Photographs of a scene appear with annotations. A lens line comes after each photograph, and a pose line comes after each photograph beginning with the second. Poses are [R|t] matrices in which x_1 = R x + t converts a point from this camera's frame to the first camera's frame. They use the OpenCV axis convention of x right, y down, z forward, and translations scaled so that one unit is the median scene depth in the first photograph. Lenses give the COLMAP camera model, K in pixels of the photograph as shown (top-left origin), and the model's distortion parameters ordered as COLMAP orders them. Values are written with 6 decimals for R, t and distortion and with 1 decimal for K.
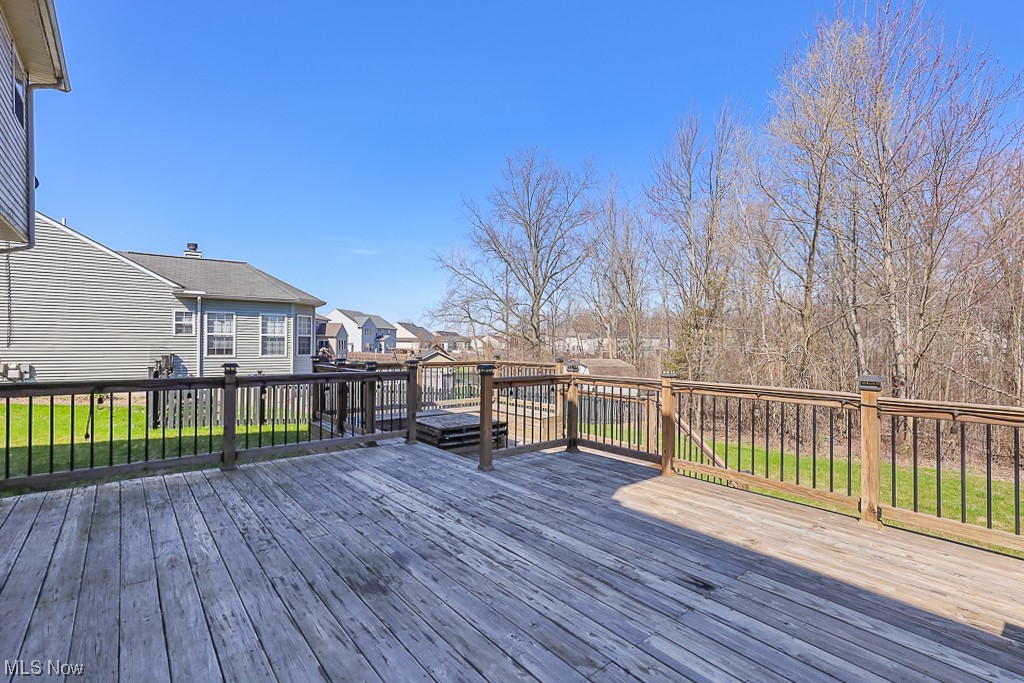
lens RADIAL K [[466.6, 0, 512.0], [0, 466.6, 341.5], [0, 0, 1]] dist [0.018056, 0.000214]
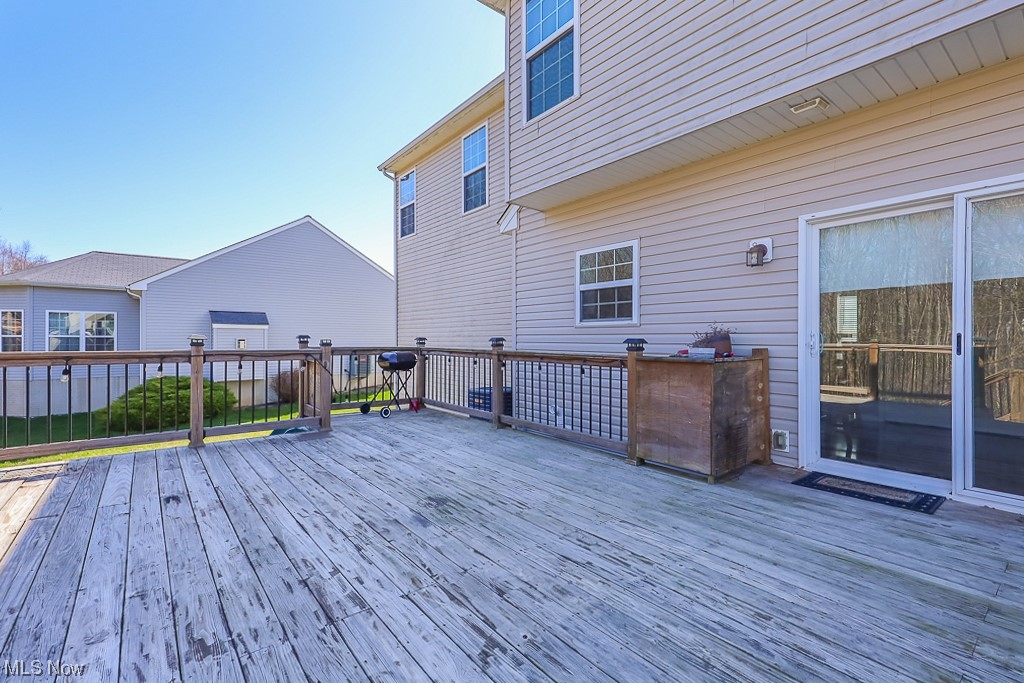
lens RADIAL K [[466.6, 0, 512.0], [0, 466.6, 341.5], [0, 0, 1]] dist [0.018056, 0.000214]
pose [[-0.999907, -0.011315, -0.007597, -0.366887], [-0.011314, 0.999936, -0.000158, 0.074782], [0.007598, -0.000072, -0.999971, 1.741646]]
